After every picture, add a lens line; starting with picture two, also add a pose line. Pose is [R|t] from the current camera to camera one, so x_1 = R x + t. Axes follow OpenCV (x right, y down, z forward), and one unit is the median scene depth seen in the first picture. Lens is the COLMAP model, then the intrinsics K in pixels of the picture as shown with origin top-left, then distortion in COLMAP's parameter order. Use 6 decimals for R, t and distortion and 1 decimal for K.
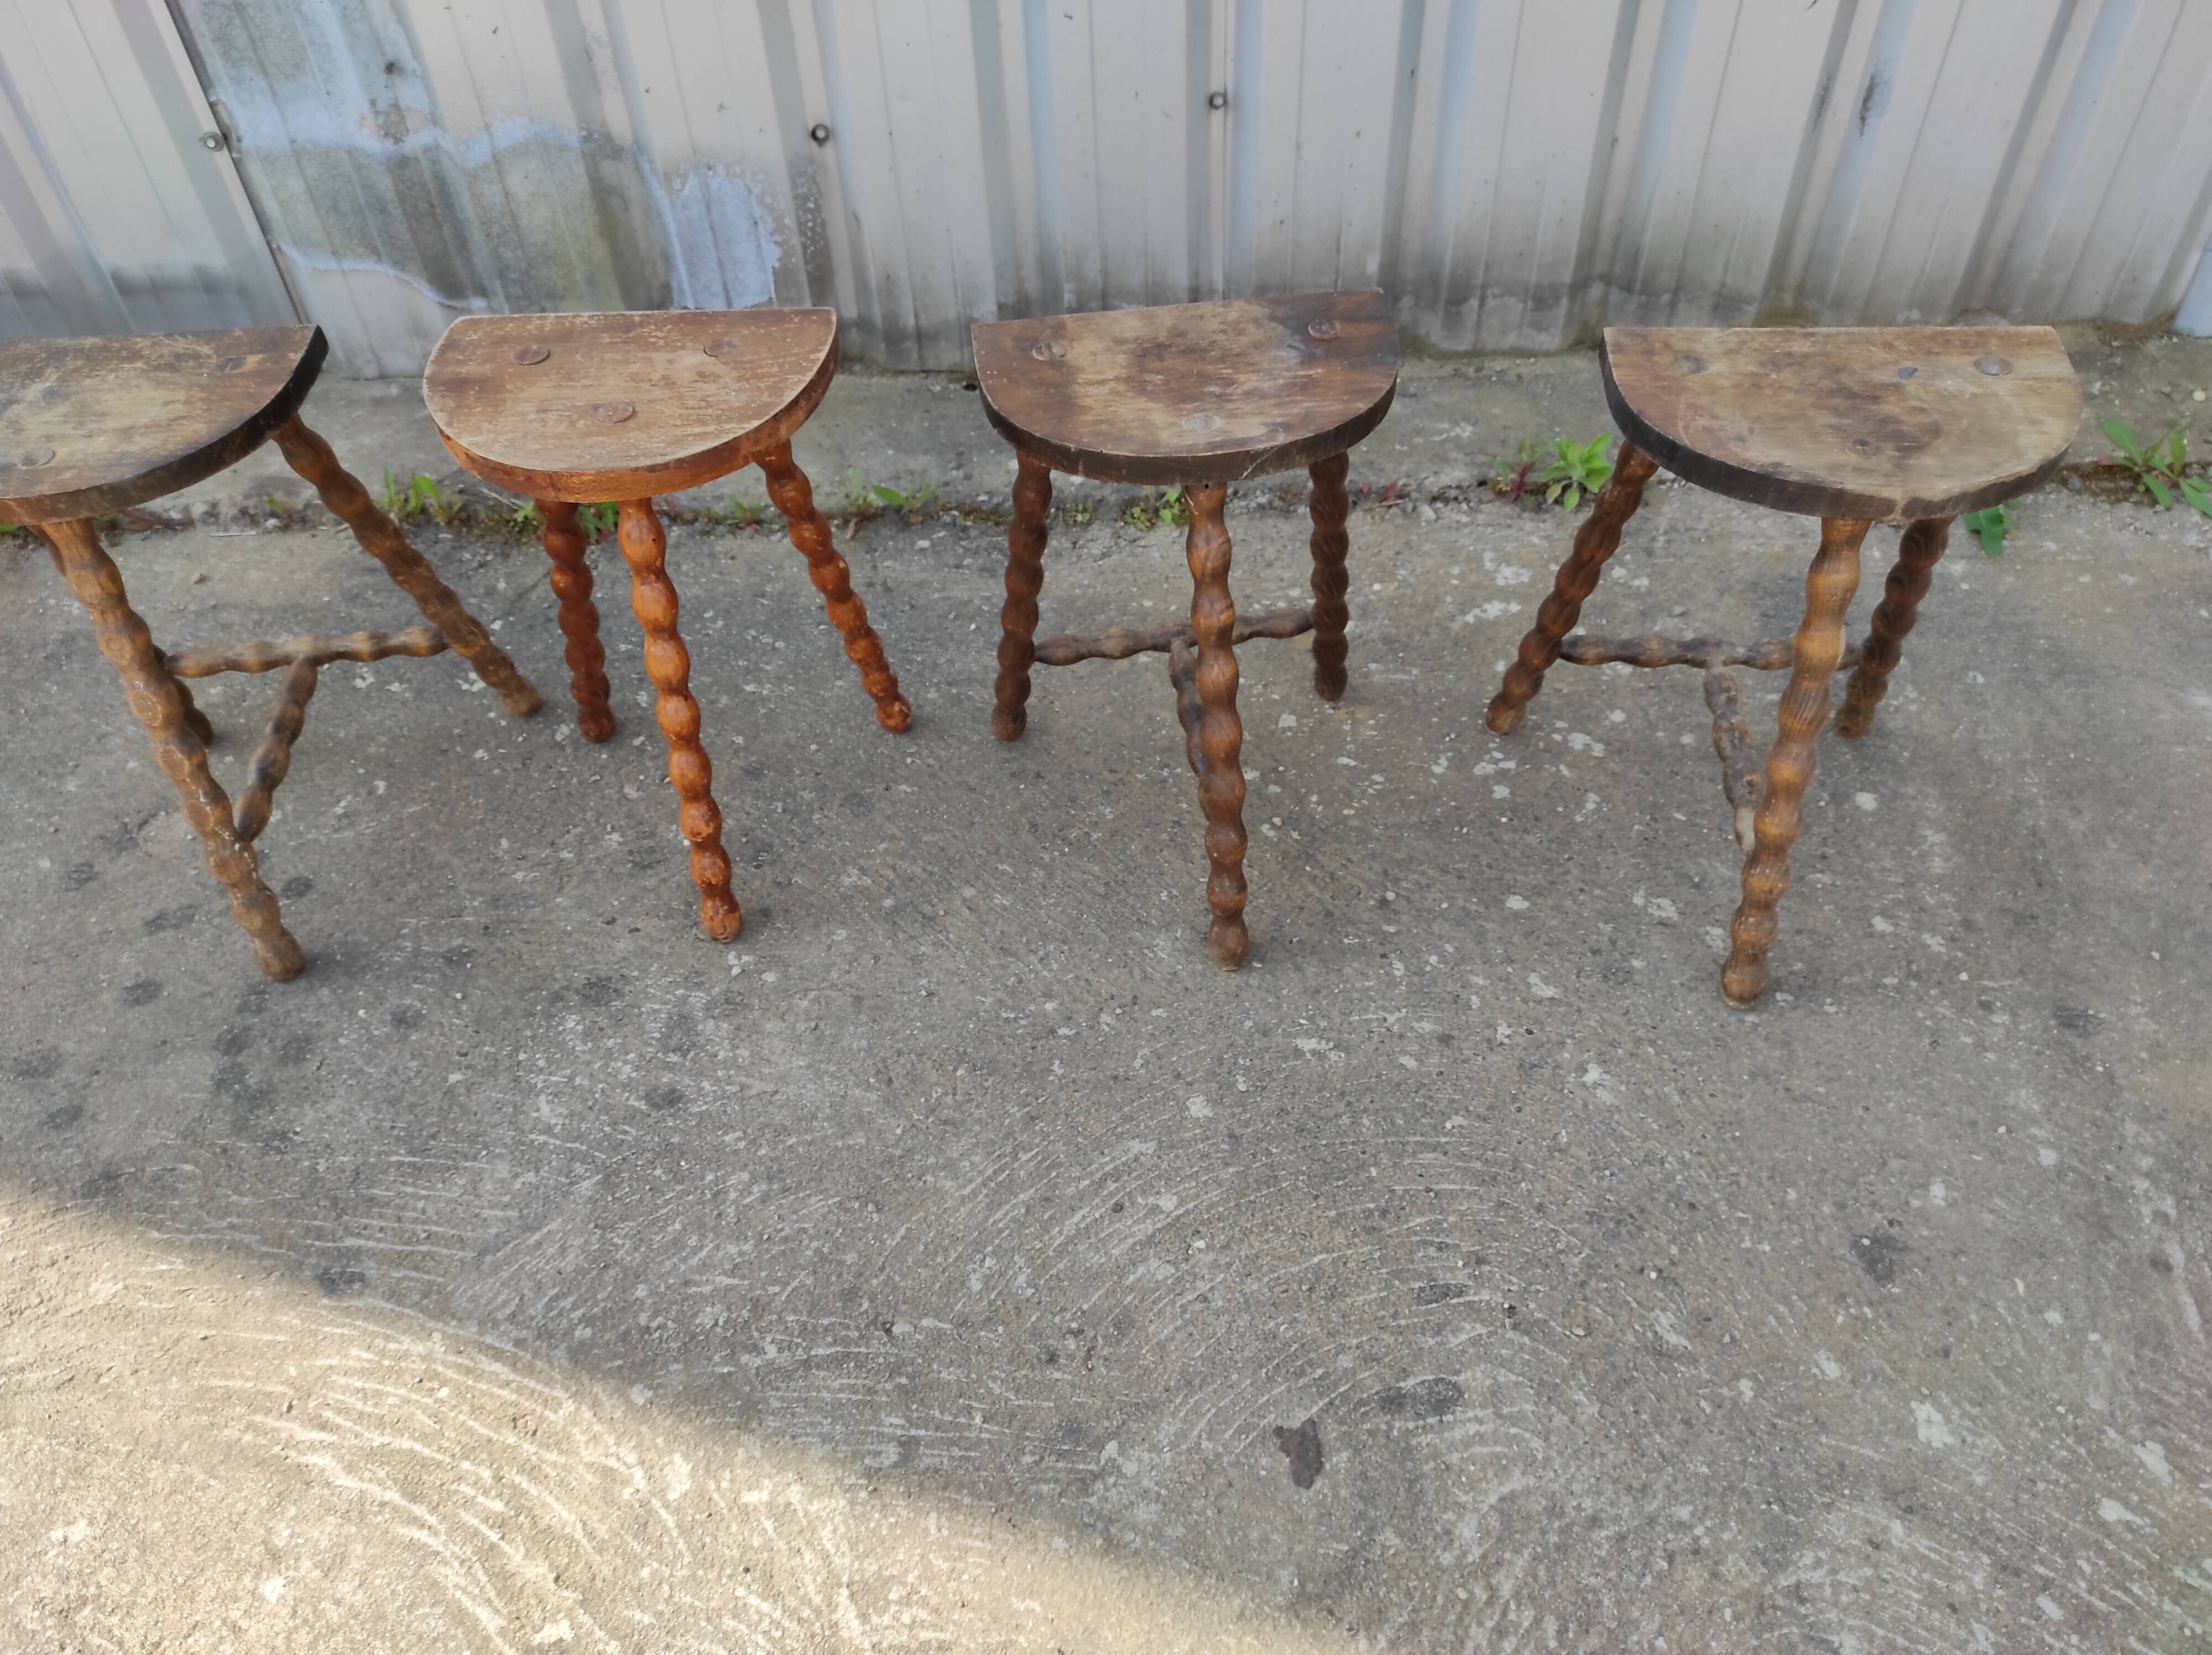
lens RADIAL K [[1625.7, 0, 1106.0], [0, 1625.7, 827.5], [0, 0, 1]] dist [0.068371, -0.070454]
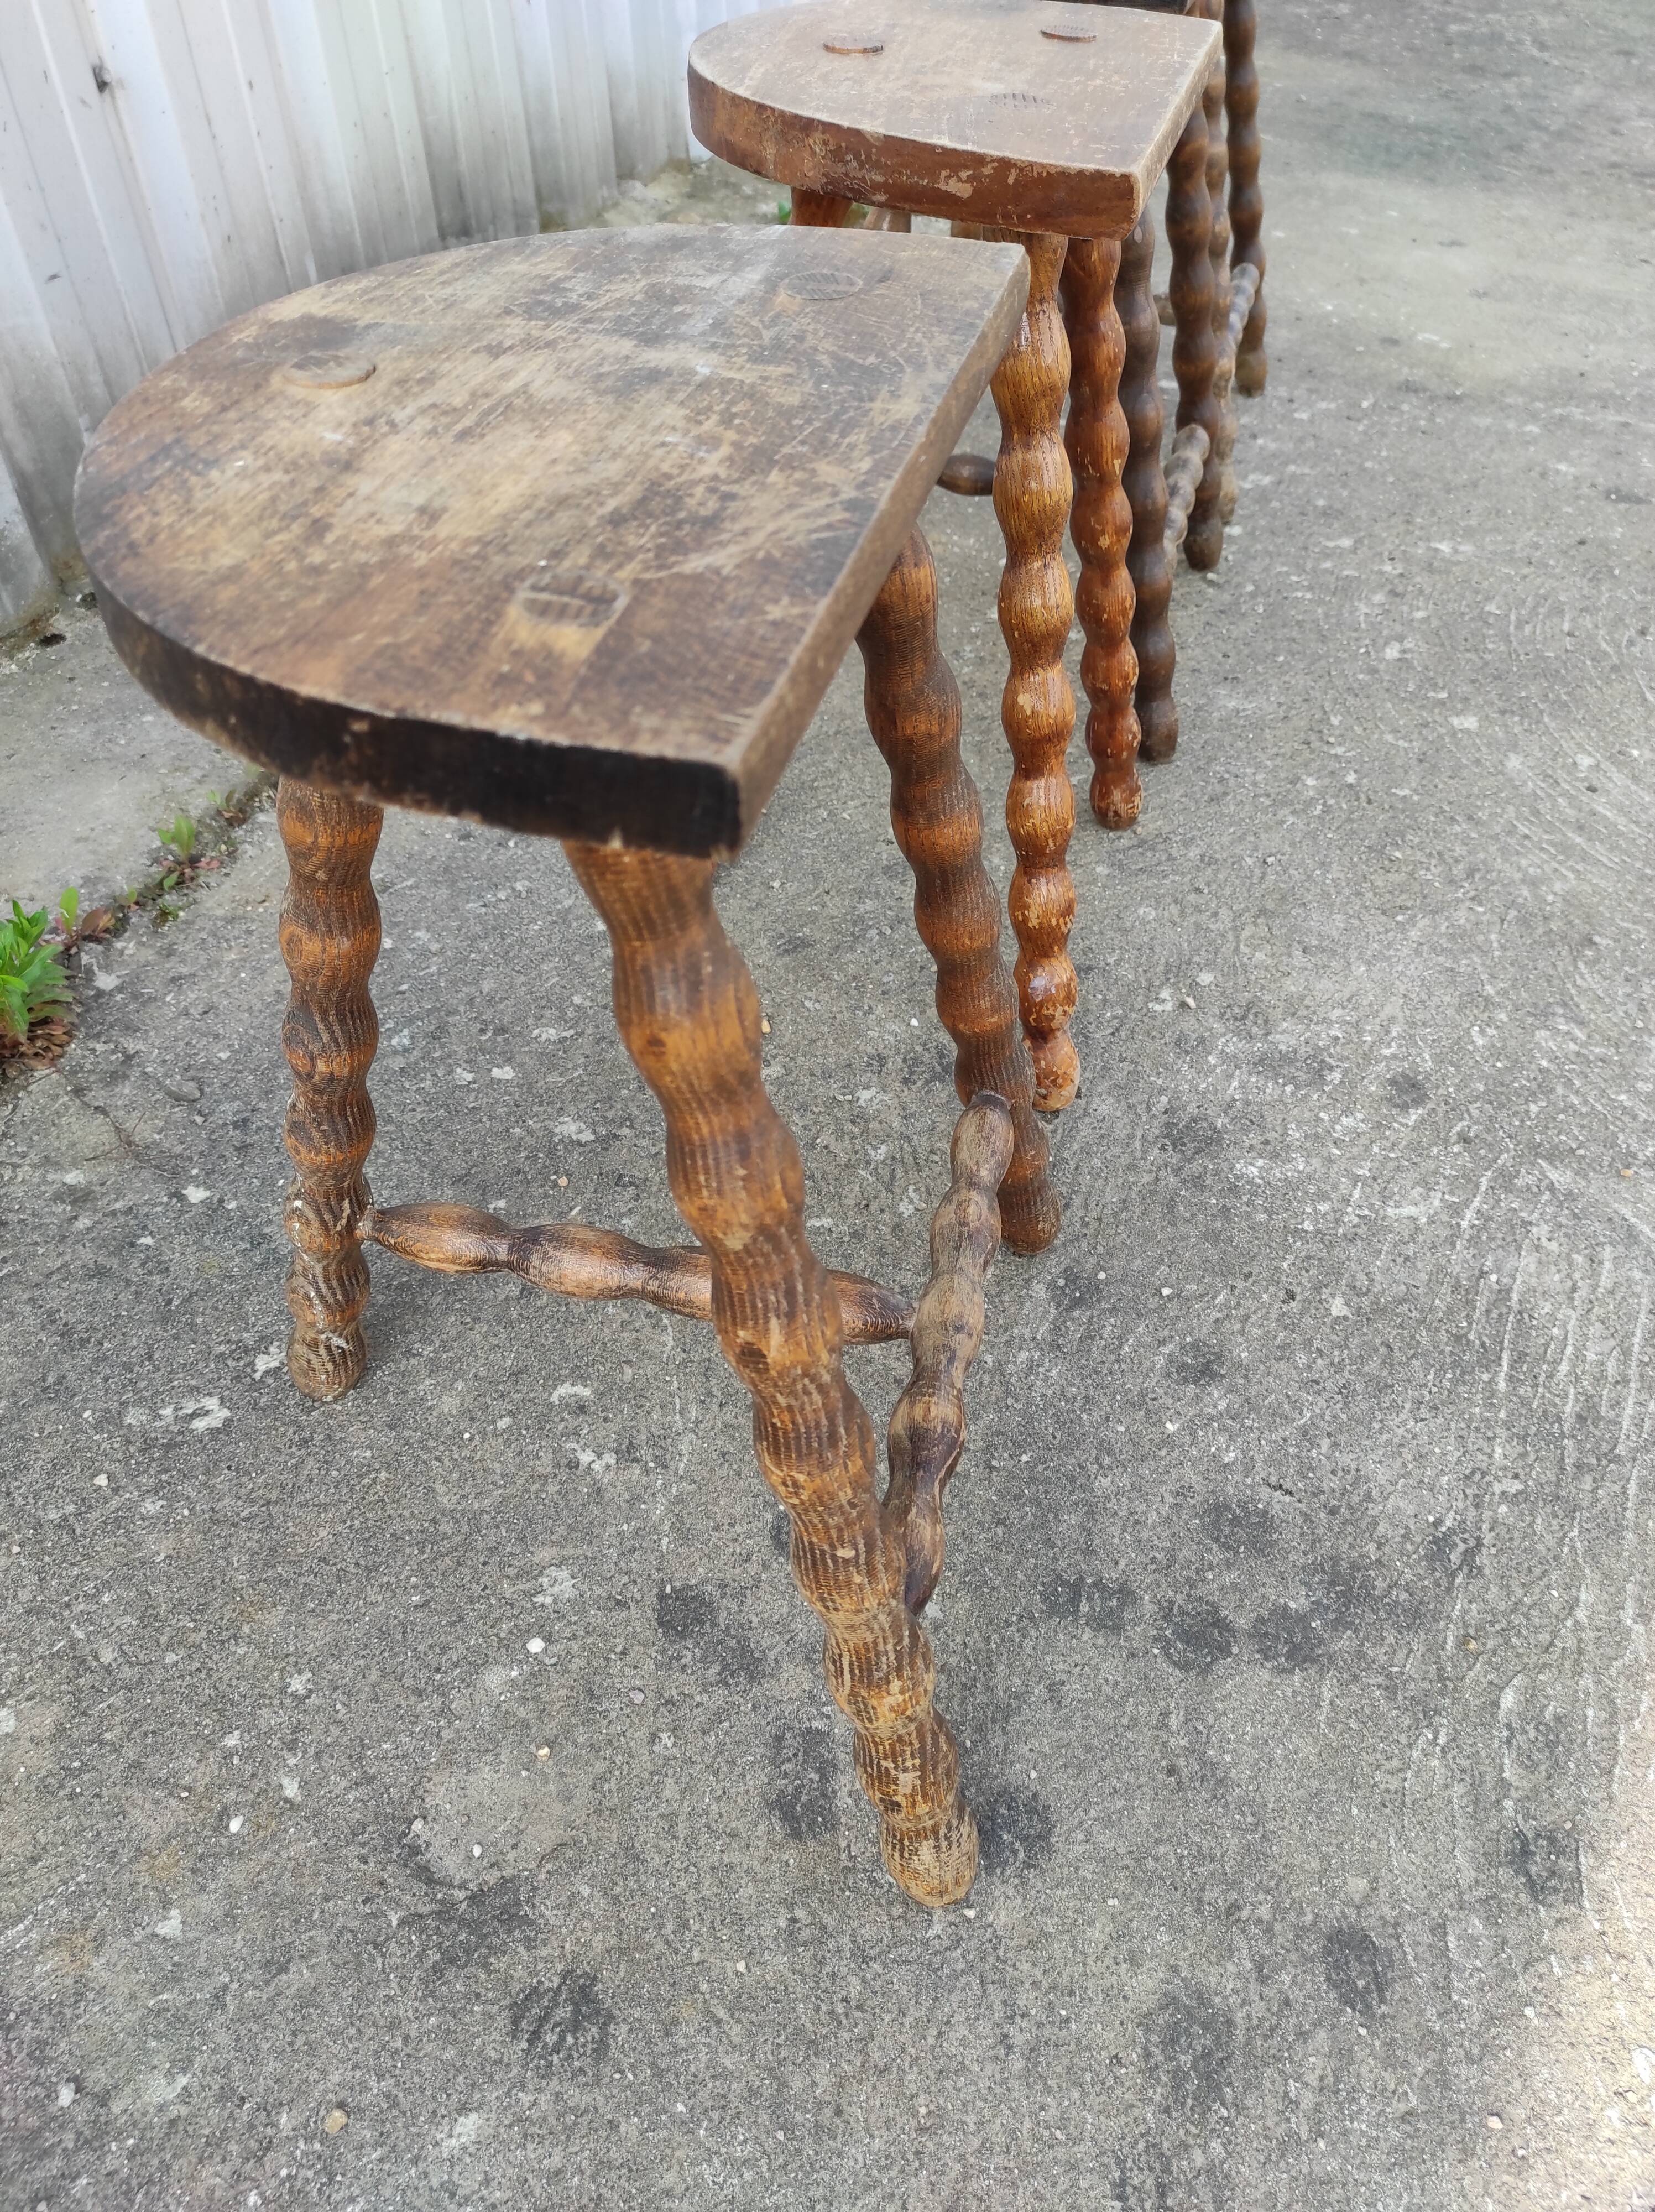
lens RADIAL K [[1635.6, 0, 829.2], [0, 1635.6, 1104.6], [0, 0, 1]] dist [0.066044, -0.072048]
pose [[0.294600, -0.621909, 0.725562, -0.881605], [0.682245, 0.668522, 0.296007, -0.212628], [-0.669144, 0.407807, 0.621241, 0.752772]]
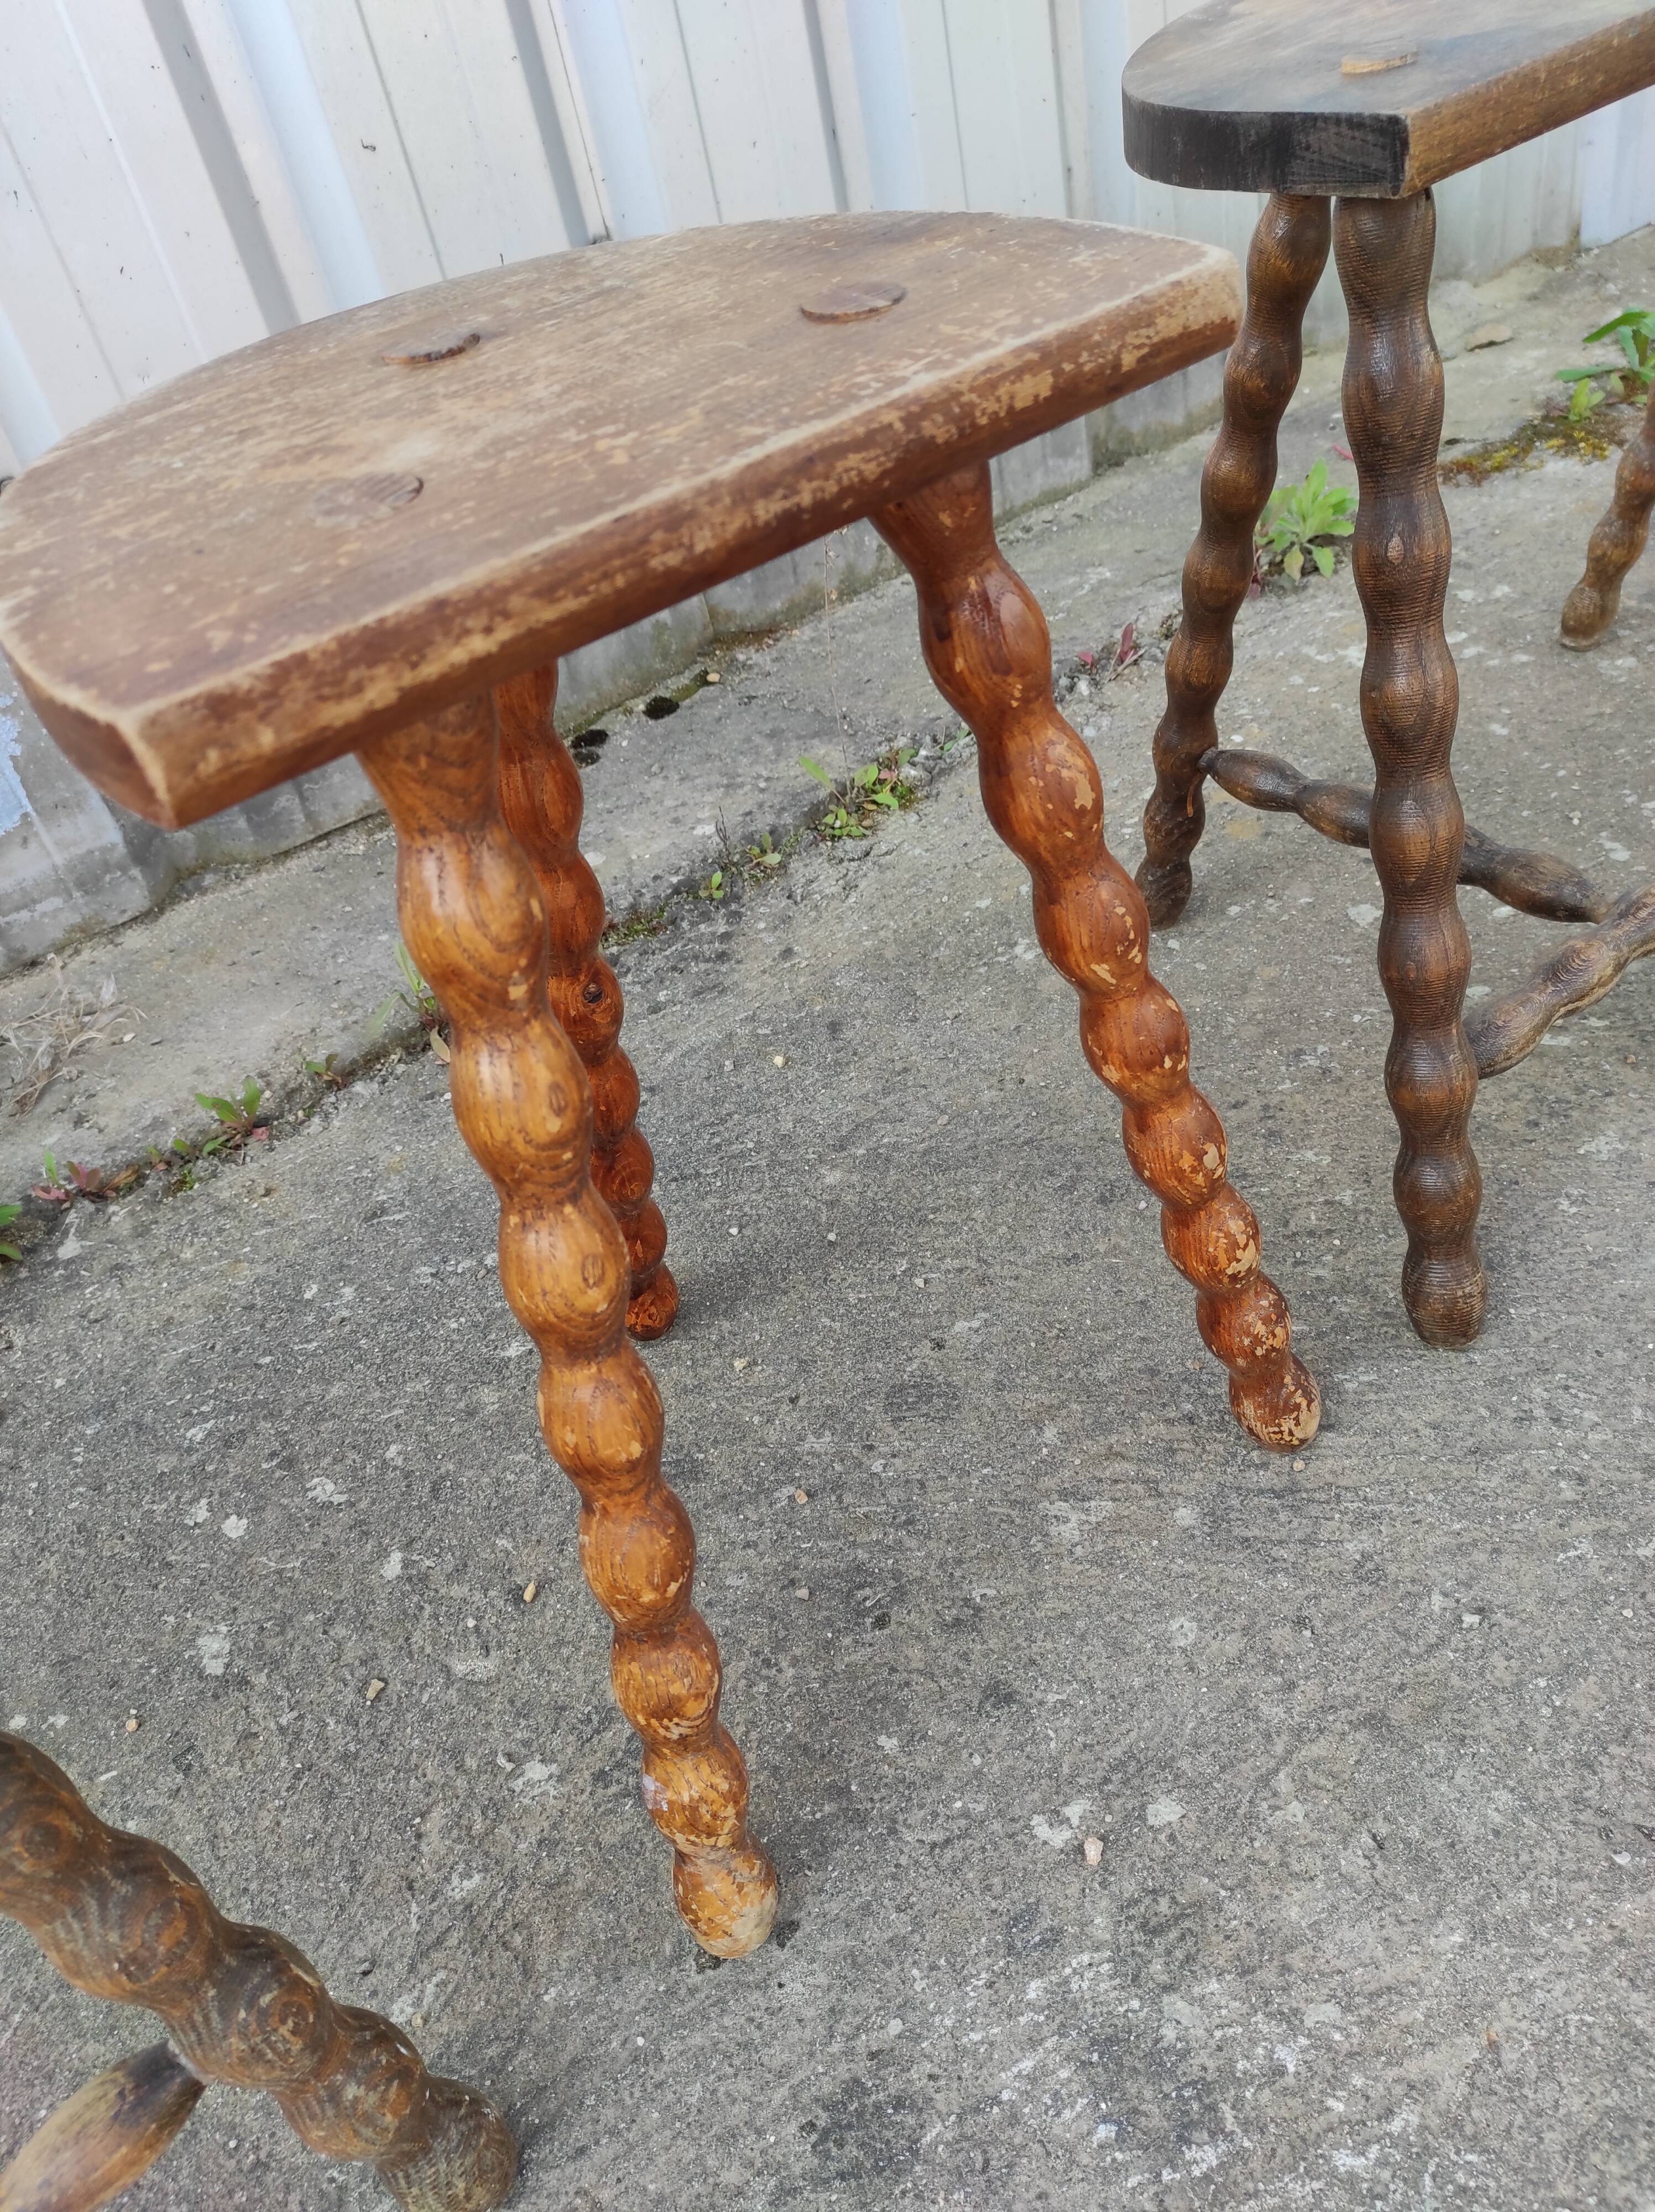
lens RADIAL K [[1625.7, 0, 838.1], [0, 1625.7, 1108.0], [0, 0, 1]] dist [0.068371, -0.070454]
pose [[0.794790, -0.458360, 0.397761, -0.388022], [0.525949, 0.847237, -0.074615, -0.076935], [-0.302797, 0.268505, 0.914450, 0.655830]]
